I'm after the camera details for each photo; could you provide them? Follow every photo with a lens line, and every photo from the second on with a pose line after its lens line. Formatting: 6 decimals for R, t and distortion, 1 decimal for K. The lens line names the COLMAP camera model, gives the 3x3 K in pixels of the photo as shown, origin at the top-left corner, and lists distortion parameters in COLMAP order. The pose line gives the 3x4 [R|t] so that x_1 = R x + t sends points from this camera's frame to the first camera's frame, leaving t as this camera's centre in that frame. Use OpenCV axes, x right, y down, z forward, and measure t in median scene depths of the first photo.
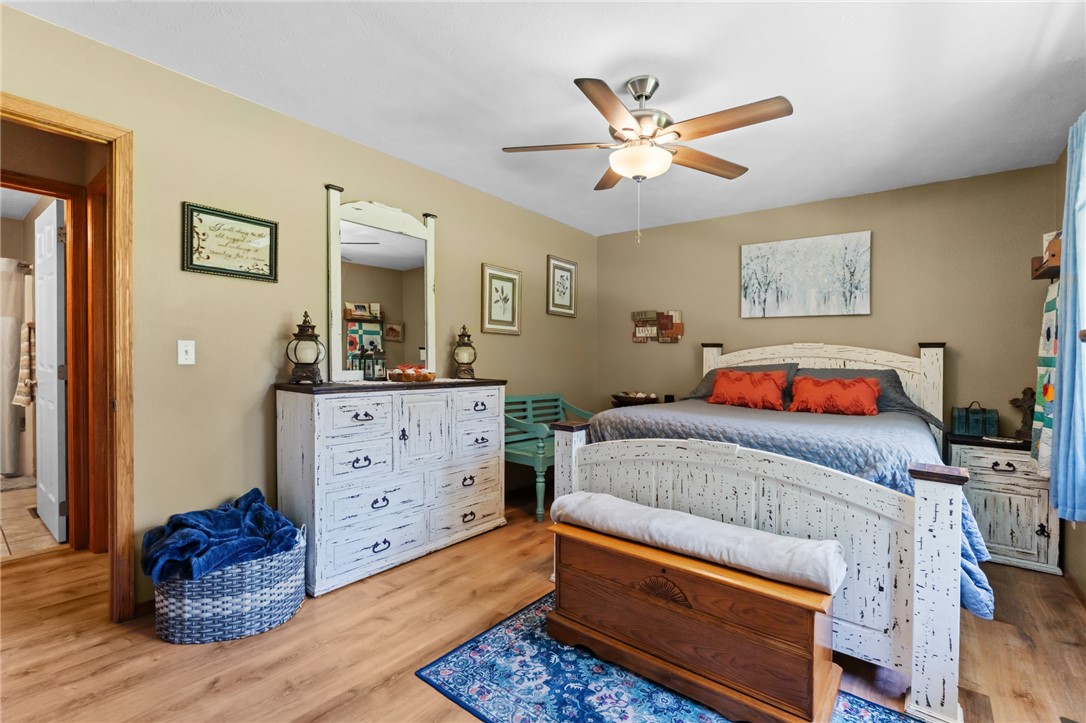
lens RADIAL K [[488.1, 0, 540.2], [0, 488.1, 362.8], [0, 0, 1]] dist [-0.005175, -0.000148]
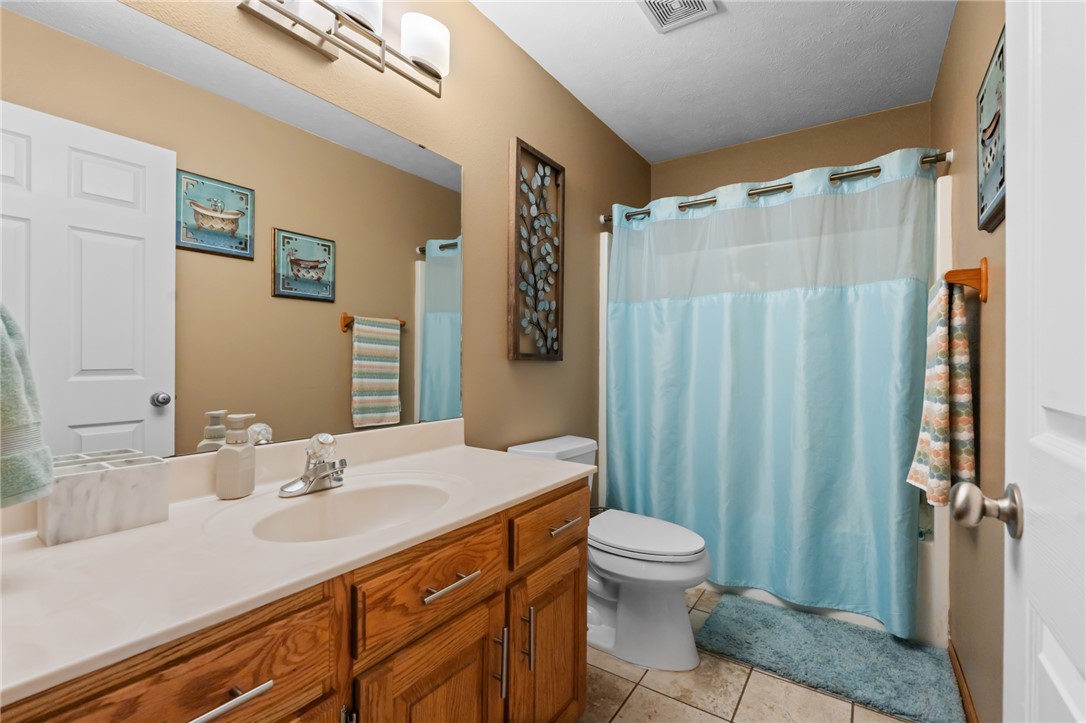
lens RADIAL K [[481.4, 0, 542.7], [0, 481.4, 359.3], [0, 0, 1]] dist [-0.003896, -0.000071]
pose [[0.082151, -0.017114, -0.996473, -0.690650], [-0.026148, 0.999471, -0.019322, -0.004058], [0.996277, 0.027643, 0.081660, 0.641267]]
